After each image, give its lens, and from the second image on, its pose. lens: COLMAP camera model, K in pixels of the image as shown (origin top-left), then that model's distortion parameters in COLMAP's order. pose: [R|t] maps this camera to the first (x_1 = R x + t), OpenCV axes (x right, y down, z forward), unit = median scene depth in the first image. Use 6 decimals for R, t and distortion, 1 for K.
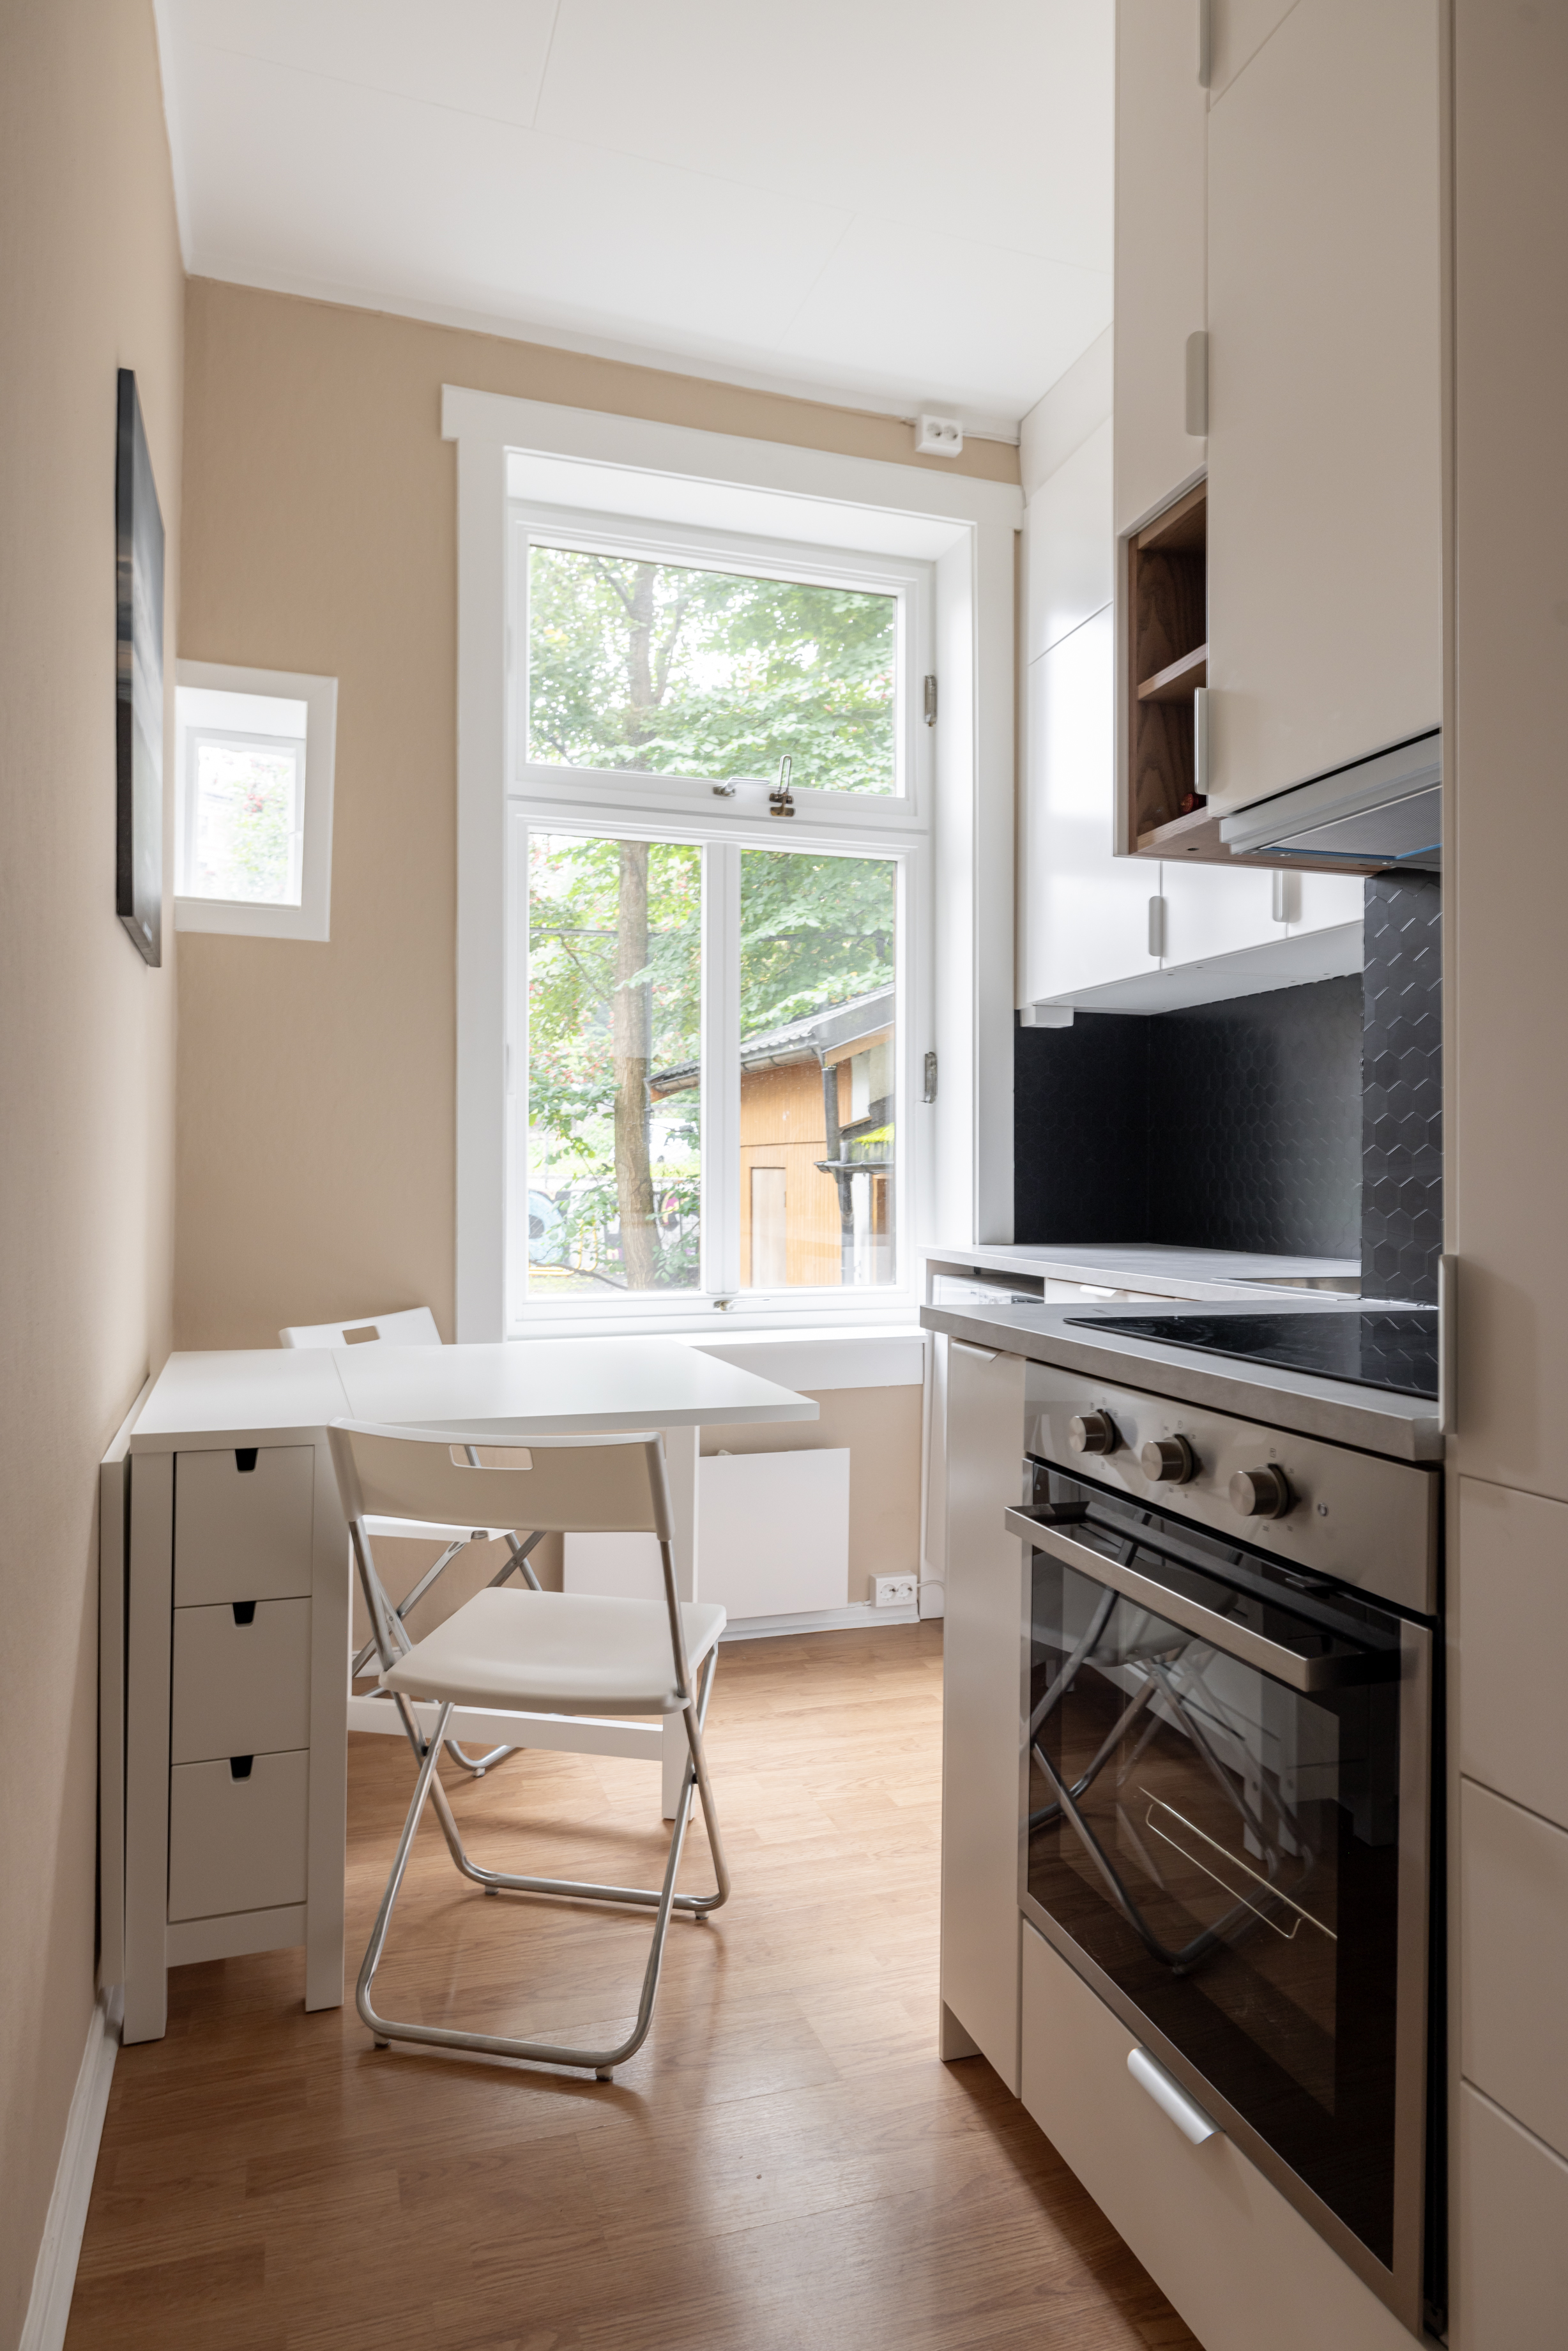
lens RADIAL K [[1332.0, 0, 850.0], [0, 1332.0, 1194.9], [0, 0, 1]] dist [-0.003774, -0.008322]
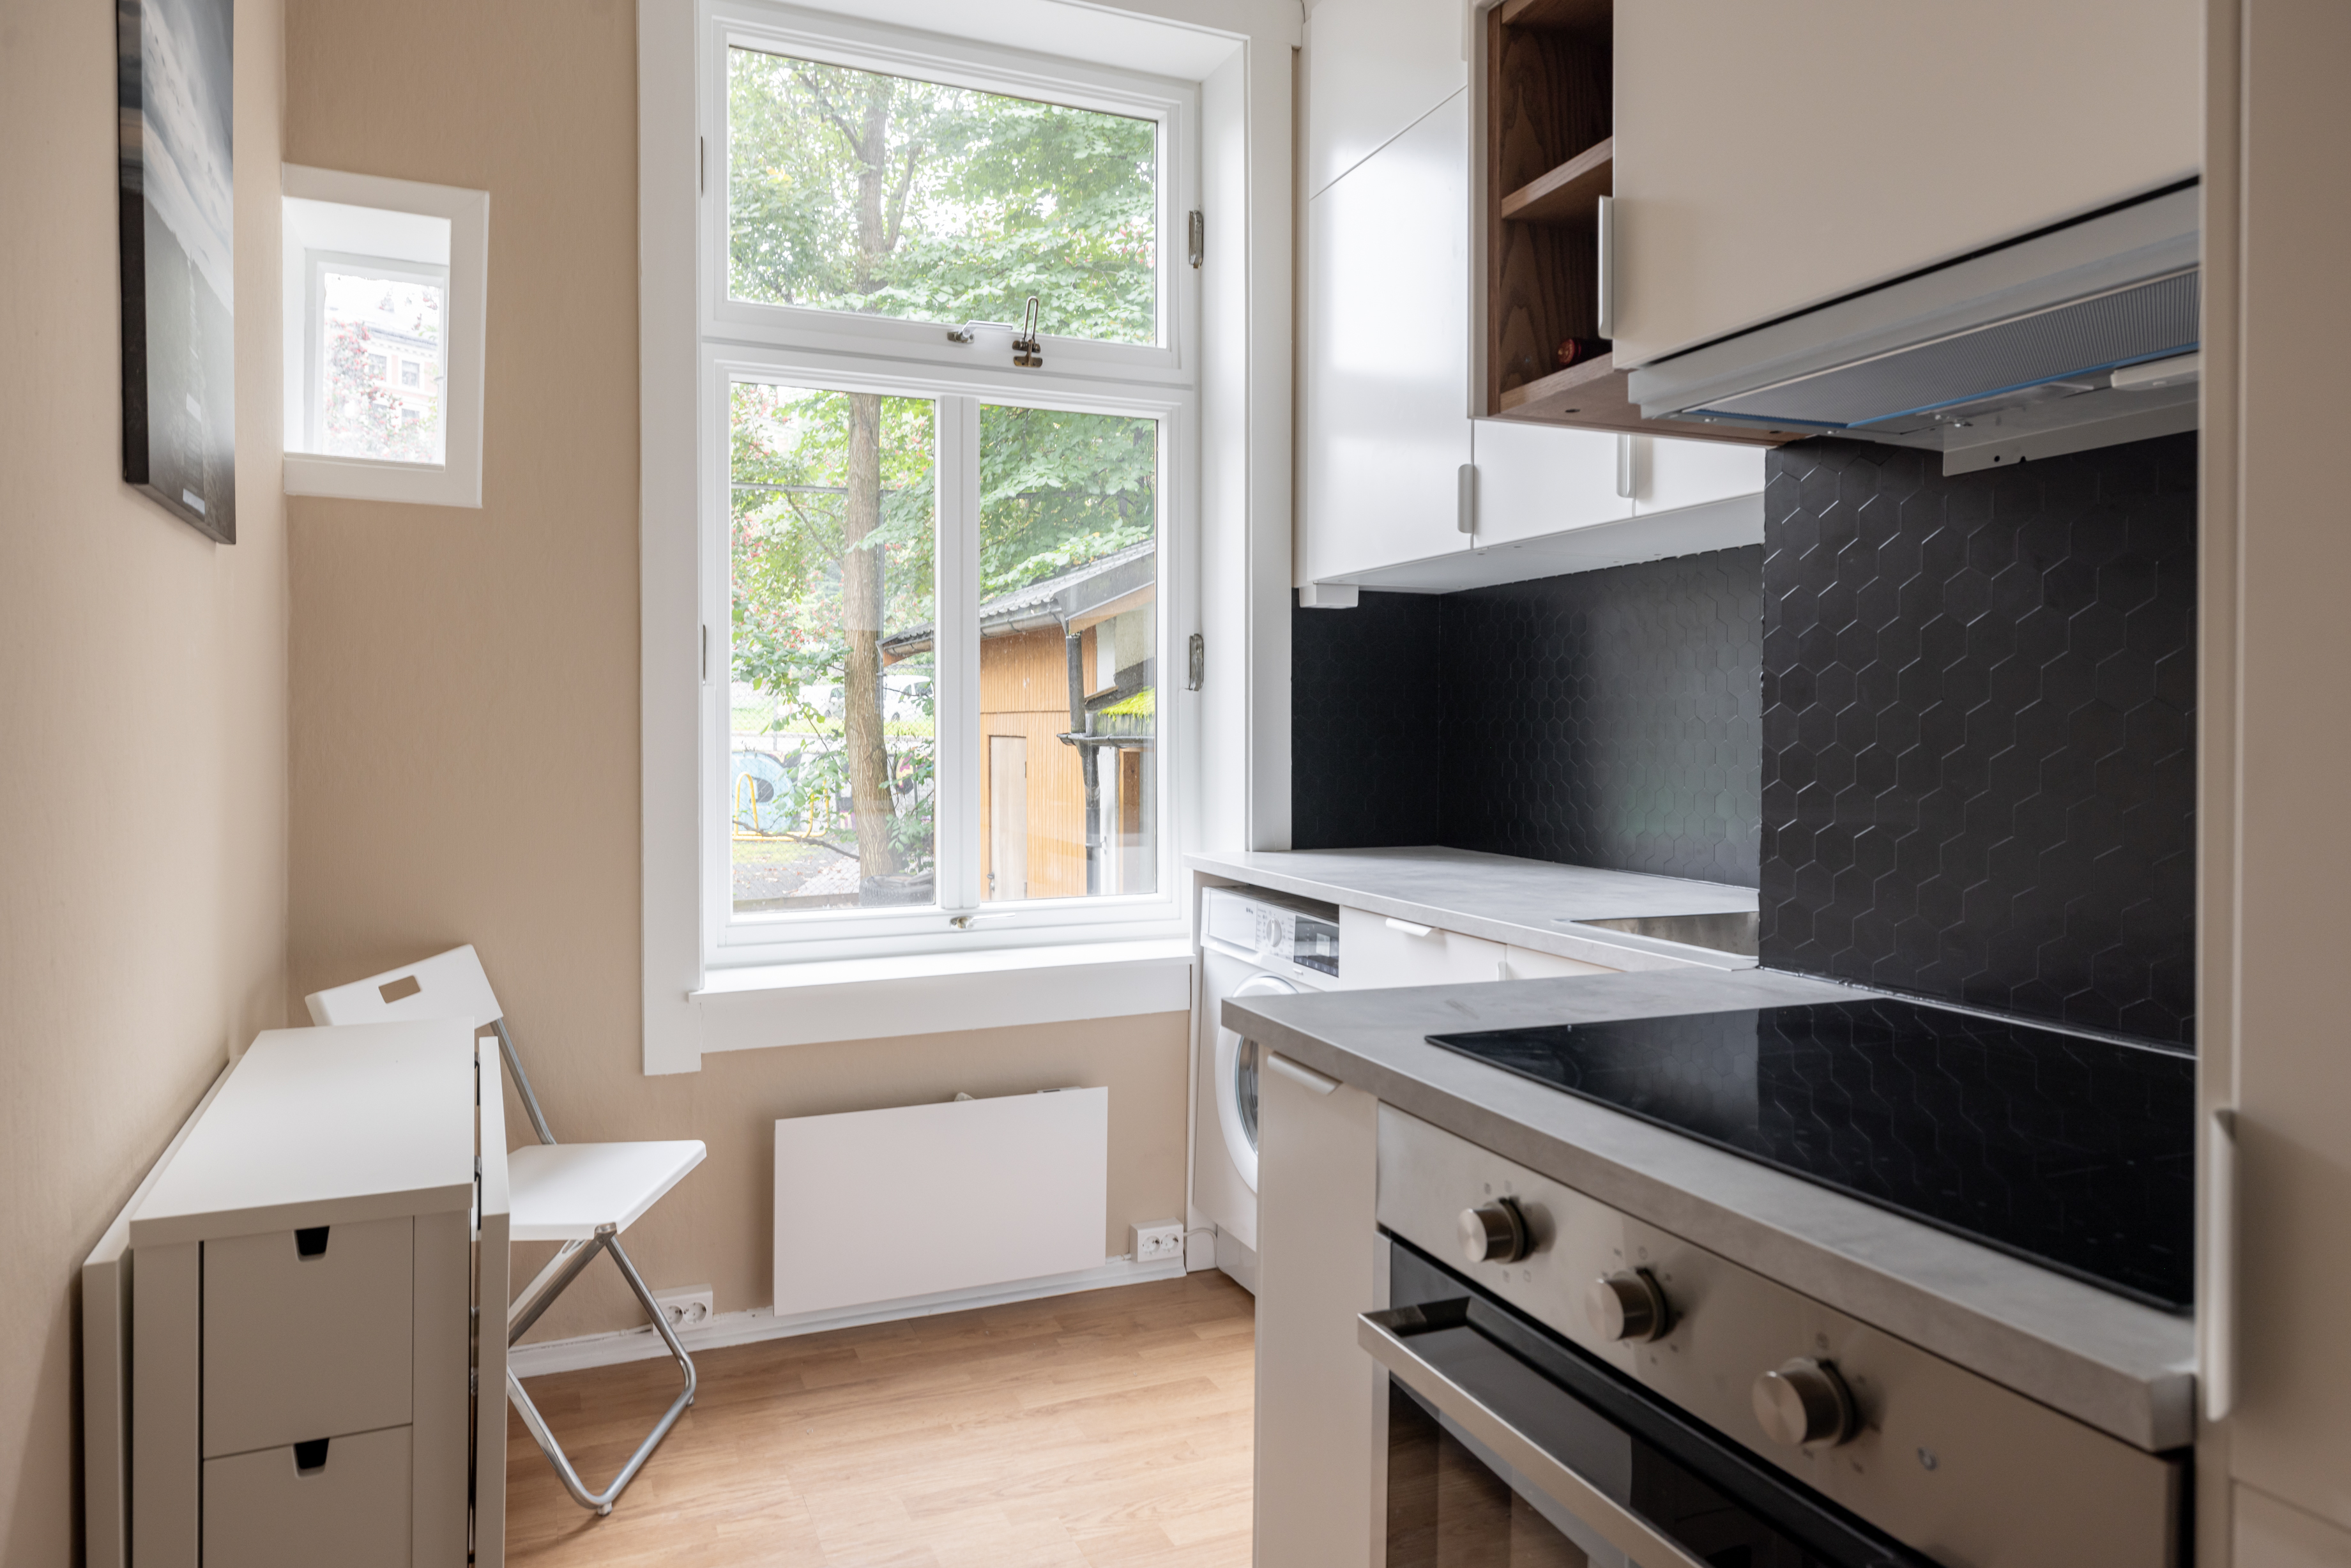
lens RADIAL K [[1332.0, 0, 1175.1], [0, 1332.0, 737.9], [0, 0, 1]] dist [-0.003774, -0.008322]
pose [[0.997849, -0.003943, 0.065440, -0.012910], [0.004561, 0.999946, -0.009302, -0.031929], [-0.065399, 0.009581, 0.997813, 0.123009]]
